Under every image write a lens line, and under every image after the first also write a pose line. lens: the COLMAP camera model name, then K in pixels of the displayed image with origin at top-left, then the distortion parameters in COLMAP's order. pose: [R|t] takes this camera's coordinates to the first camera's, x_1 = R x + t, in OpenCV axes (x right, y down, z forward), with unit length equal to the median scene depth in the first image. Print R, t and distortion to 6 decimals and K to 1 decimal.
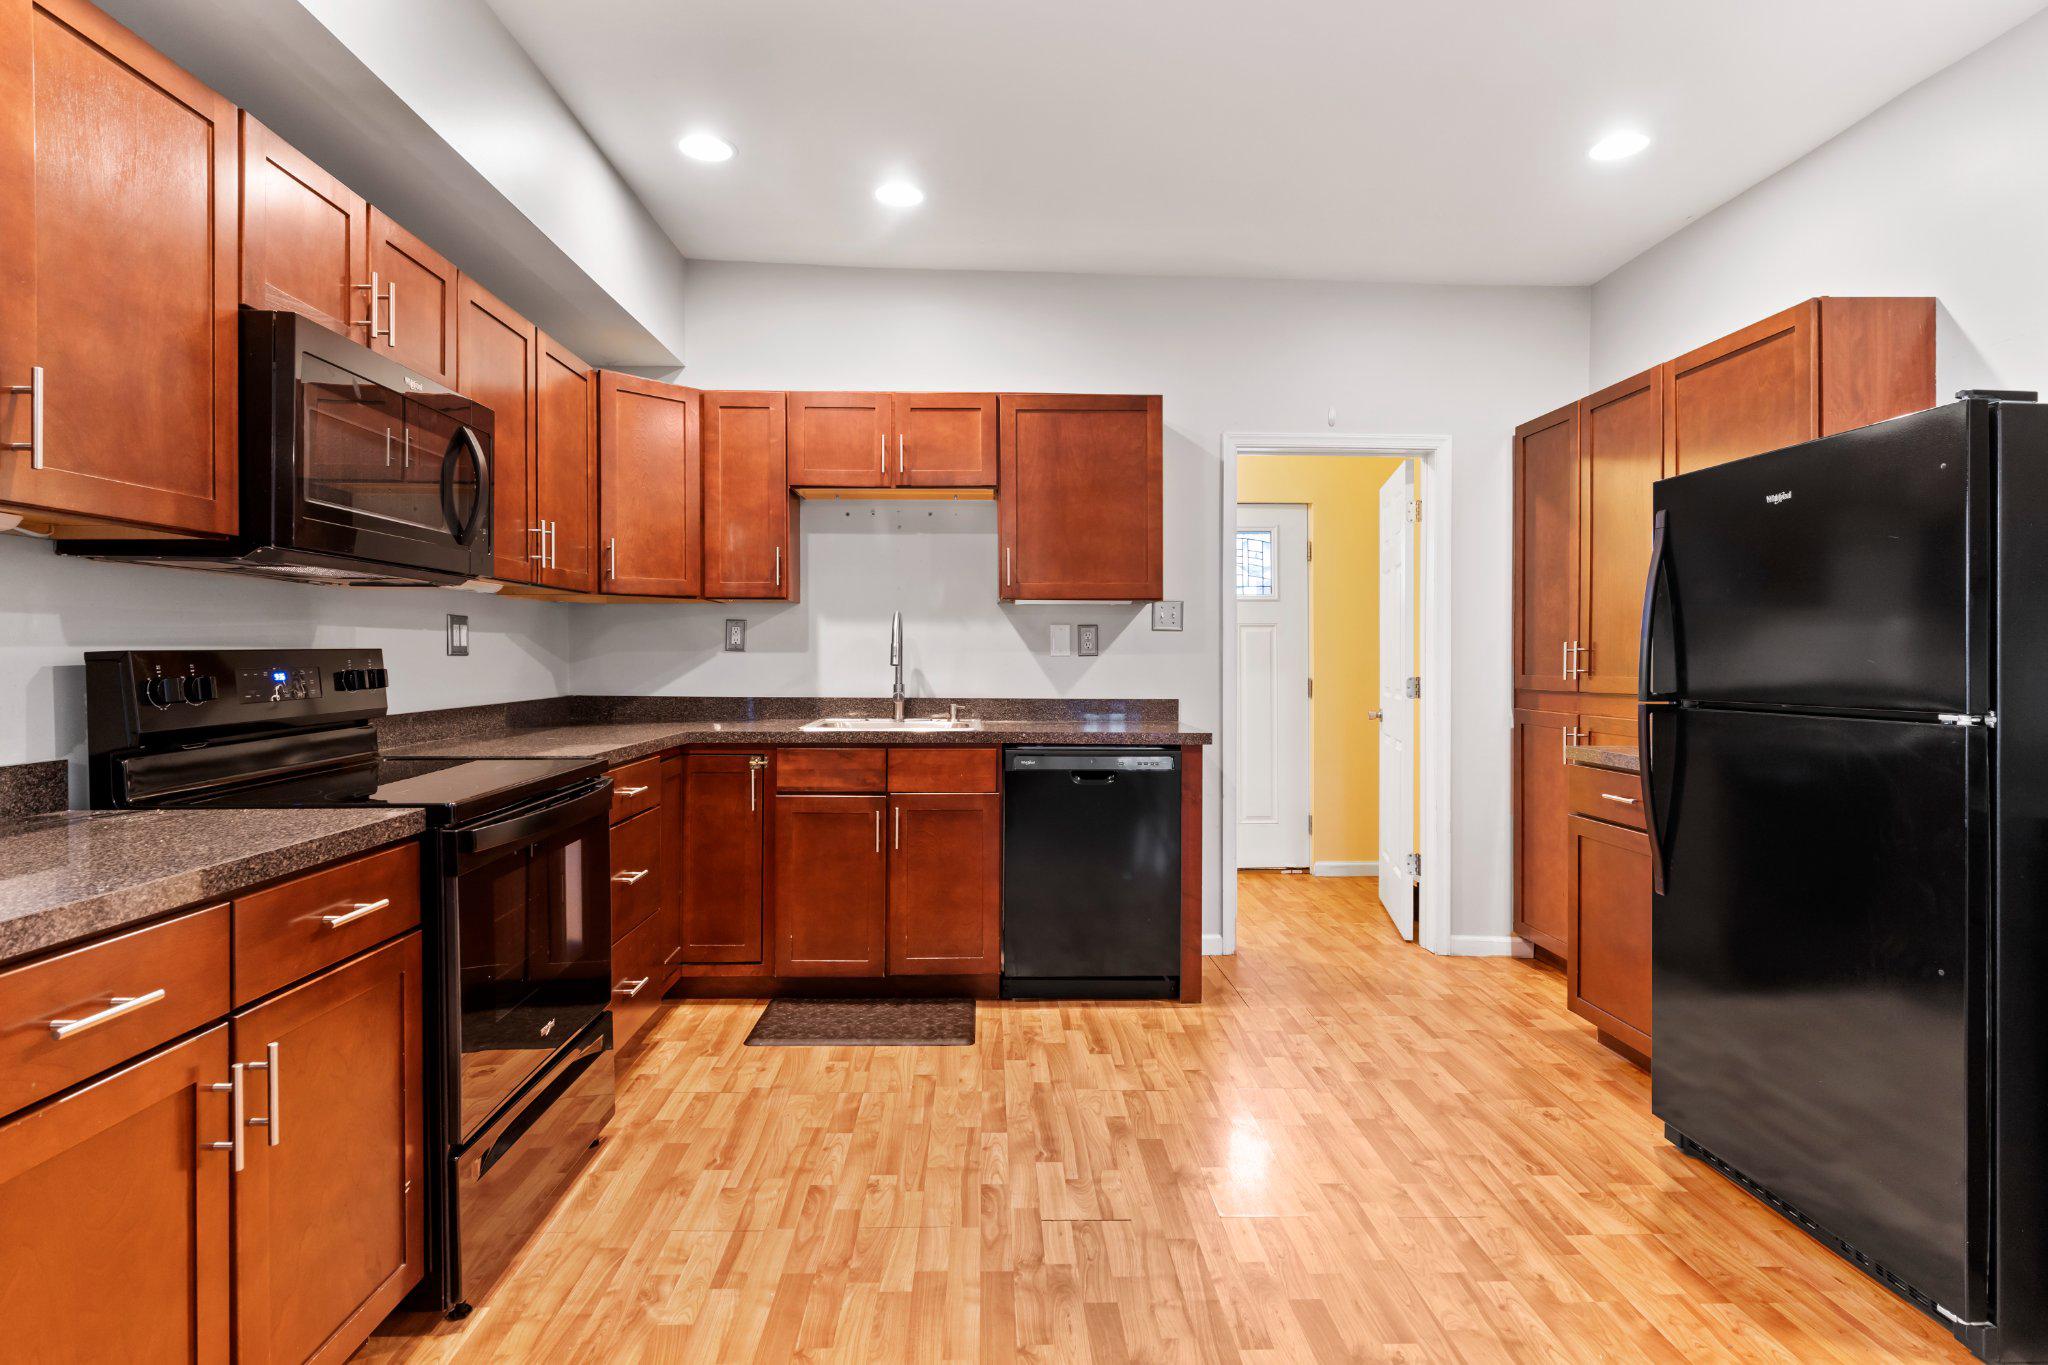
lens RADIAL K [[1065.1, 0, 1015.2], [0, 1065.1, 671.5], [0, 0, 1]] dist [-0.002024, 0.003936]
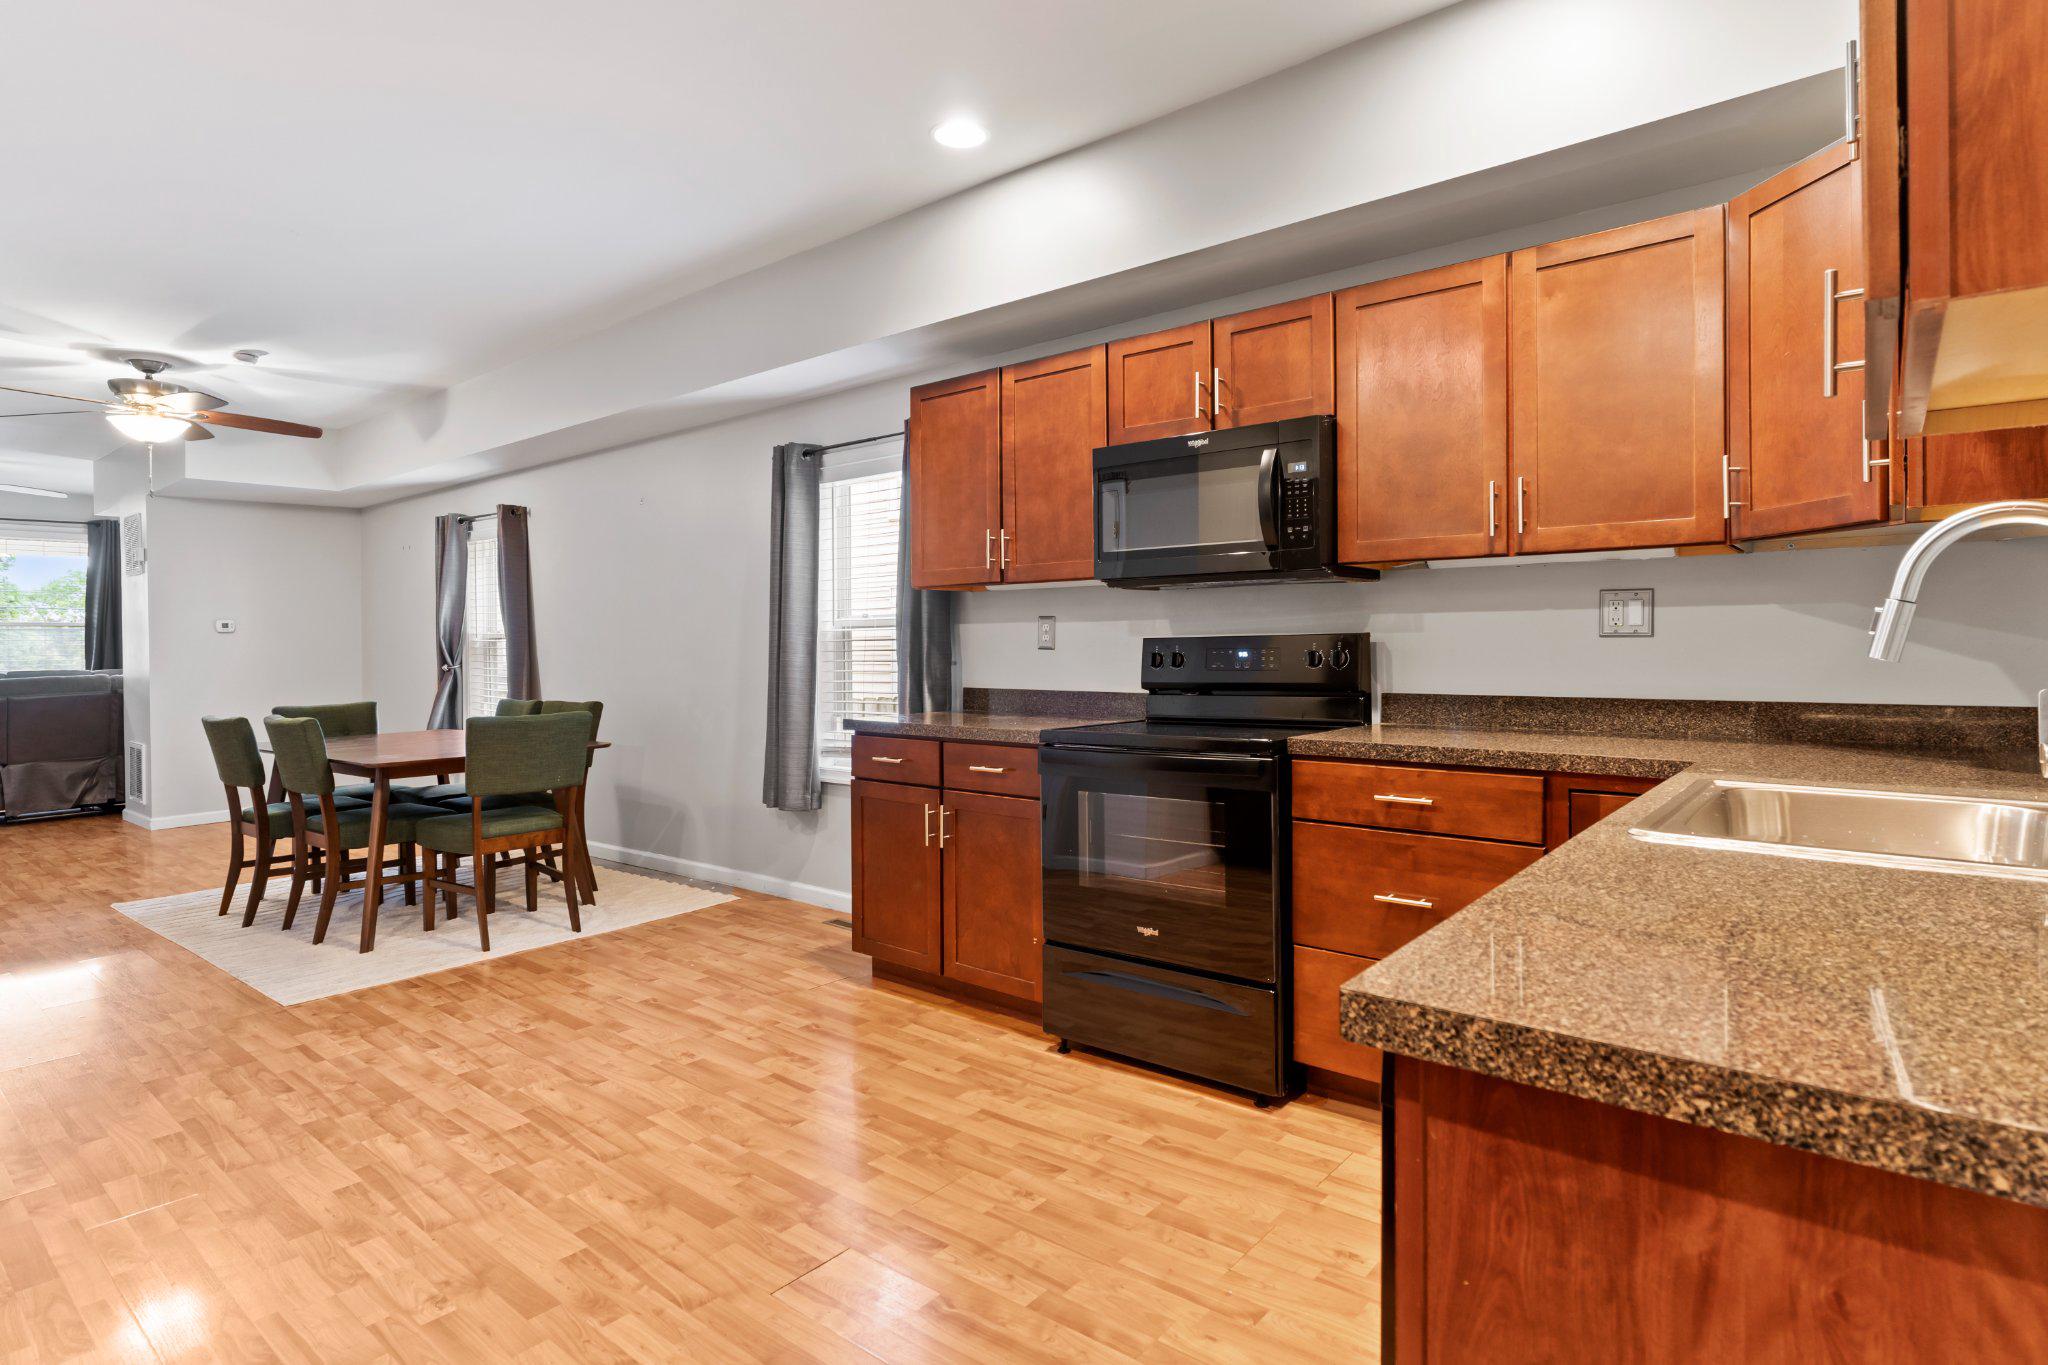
lens RADIAL K [[1065.1, 0, 1021.7], [0, 1065.1, 644.1], [0, 0, 1]] dist [-0.002024, 0.003936]
pose [[-0.671429, 0.000164, -0.741069, 0.382819], [0.002596, 0.999994, -0.002130, -0.007428], [0.741064, -0.003354, -0.671426, 1.082769]]
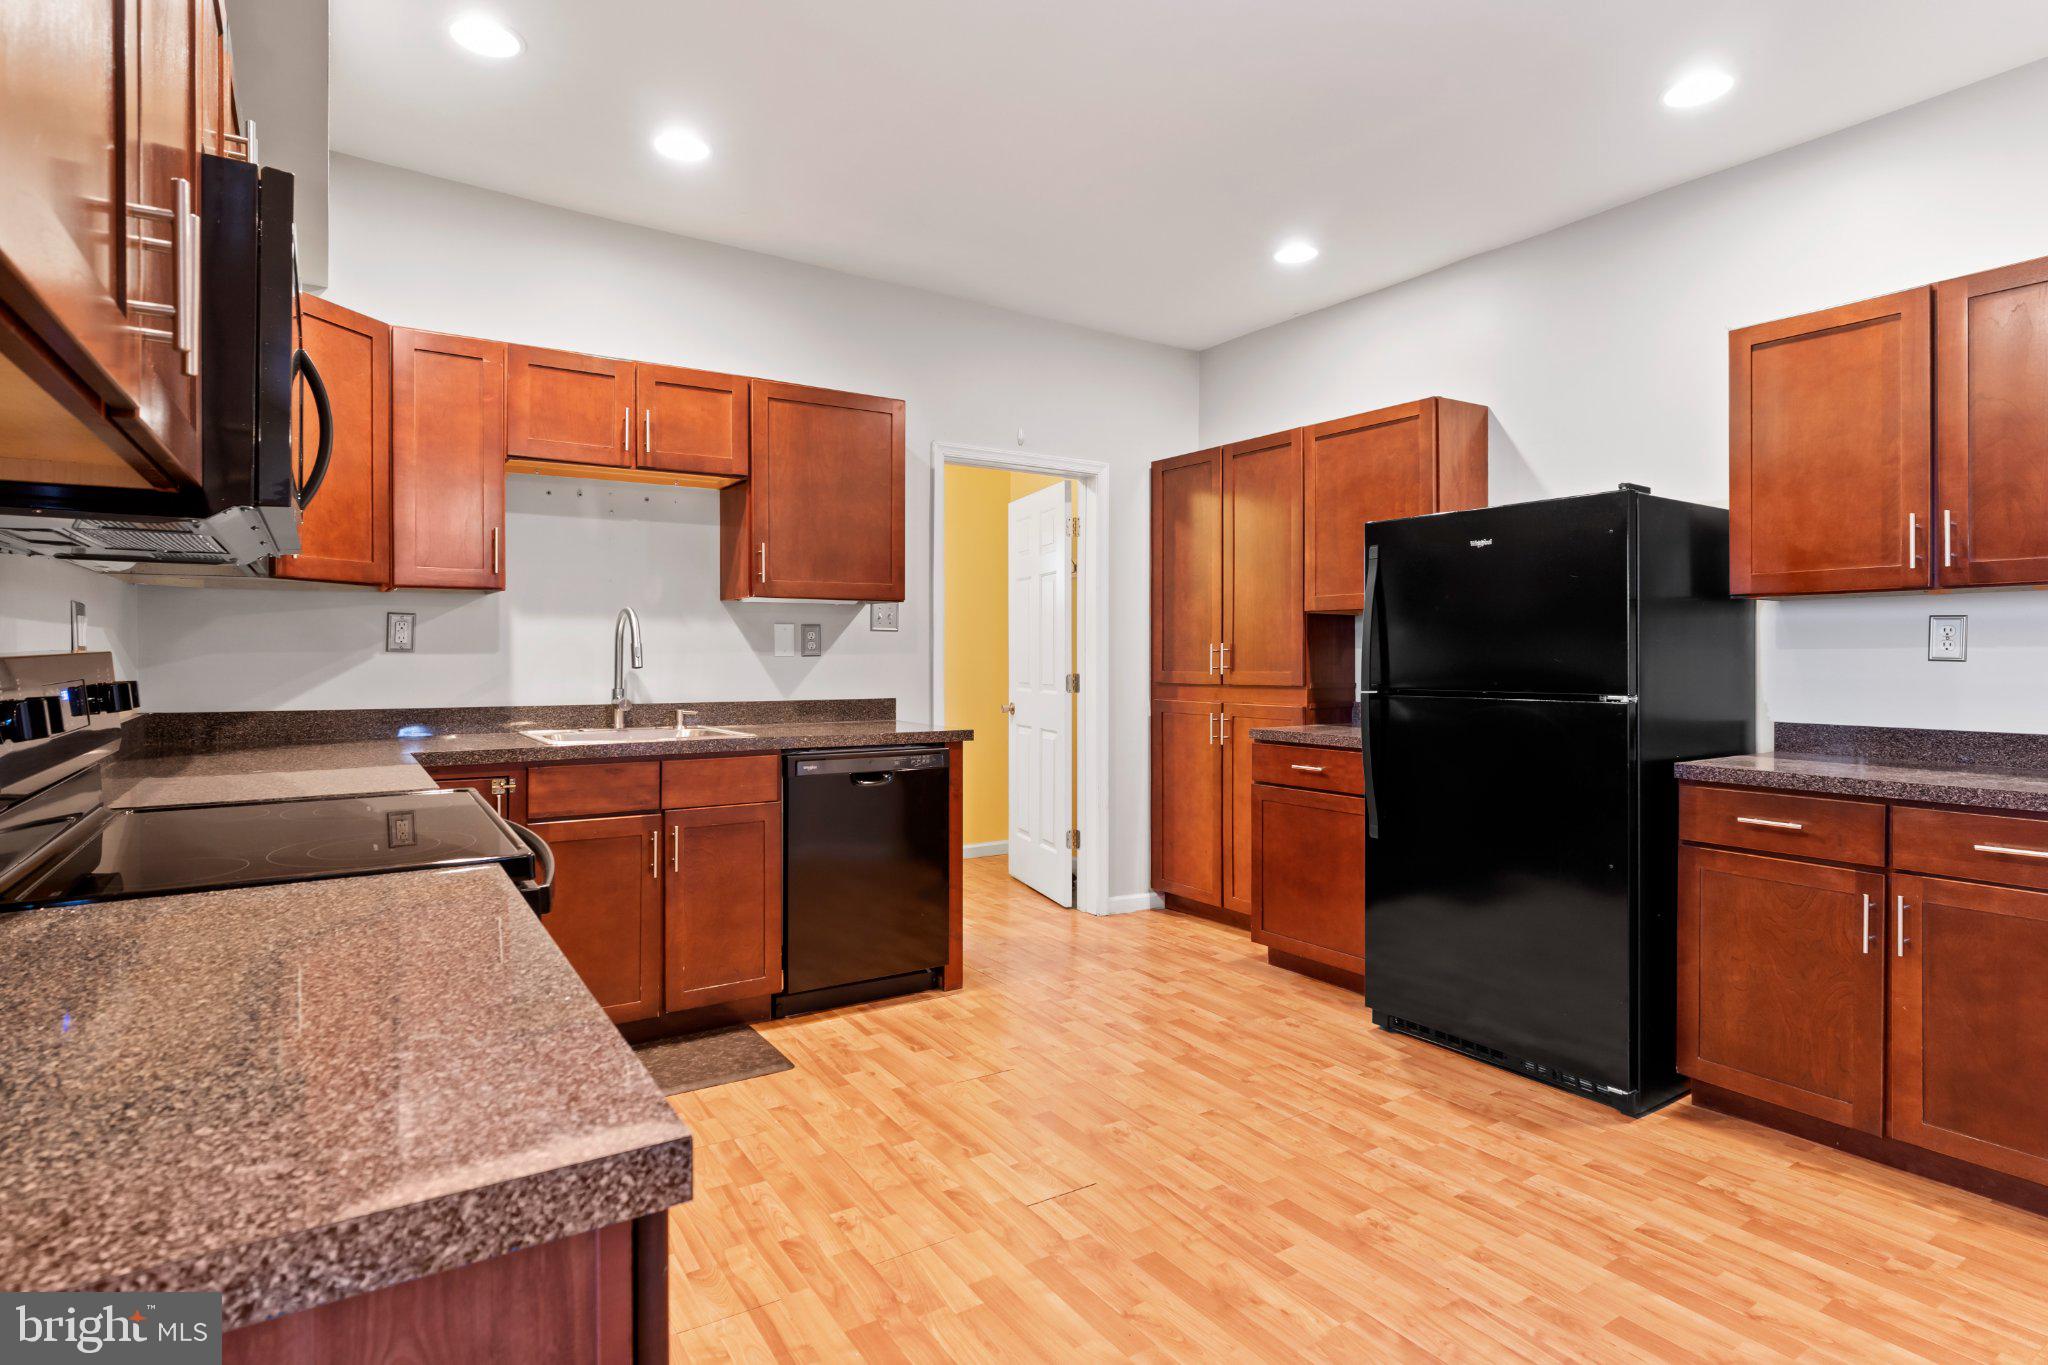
lens RADIAL K [[1065.1, 0, 1022.7], [0, 1065.1, 671.7], [0, 0, 1]] dist [-0.002024, 0.003936]
pose [[0.852810, -0.011197, 0.522102, -0.318524], [0.009278, 0.999937, 0.006289, -0.005699], [-0.522140, -0.000519, 0.852860, 0.075880]]
